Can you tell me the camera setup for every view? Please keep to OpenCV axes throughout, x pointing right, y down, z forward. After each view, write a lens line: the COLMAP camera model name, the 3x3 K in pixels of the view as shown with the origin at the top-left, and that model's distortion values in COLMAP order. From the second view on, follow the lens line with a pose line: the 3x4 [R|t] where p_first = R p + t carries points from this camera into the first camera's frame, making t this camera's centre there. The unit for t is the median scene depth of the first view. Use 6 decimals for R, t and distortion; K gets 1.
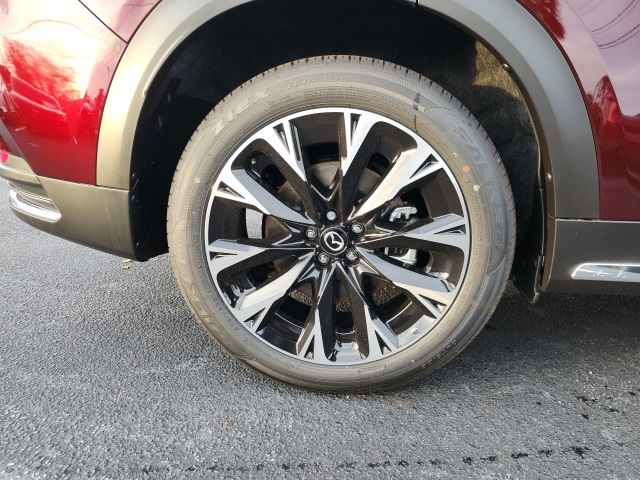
lens RADIAL K [[447.3, 0, 324.2], [0, 447.3, 235.6], [0, 0, 1]] dist [0.047690, -0.042520]
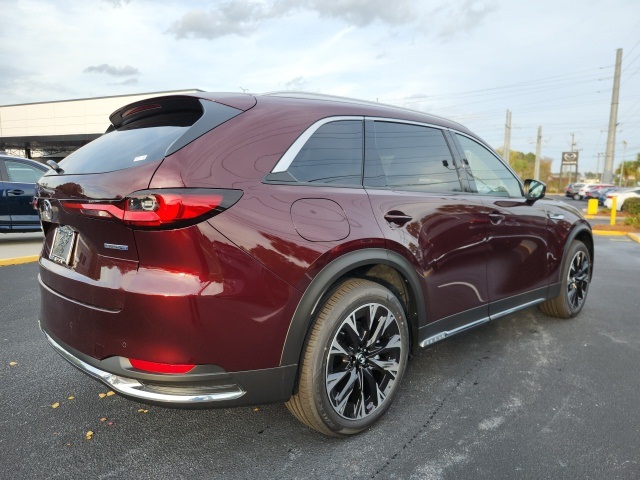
lens RADIAL K [[447.3, 0, 324.0], [0, 447.3, 234.6], [0, 0, 1]] dist [0.047690, -0.042520]
pose [[0.642952, -0.078097, 0.761915, -1.762889], [0.181991, 0.981874, -0.052933, -0.514265], [-0.743971, 0.172695, 0.645511, -0.420902]]
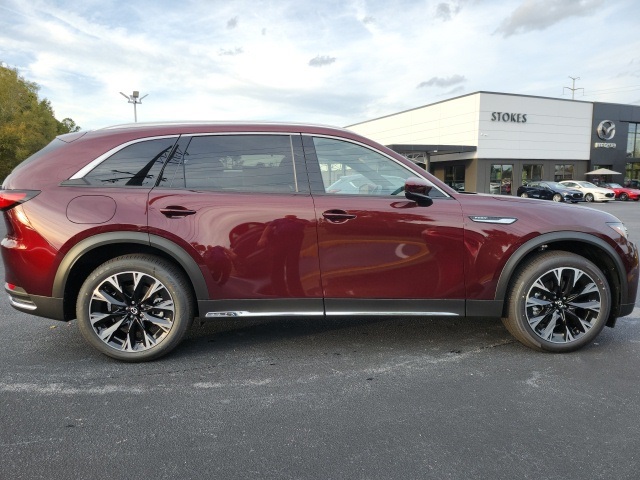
lens RADIAL K [[447.3, 0, 321.3], [0, 447.3, 239.0], [0, 0, 1]] dist [0.047690, -0.042520]
pose [[0.986275, -0.030287, 0.162311, 0.822832], [0.052744, 0.989319, -0.135889, 0.013795], [-0.156461, 0.142584, 0.977338, -2.374110]]
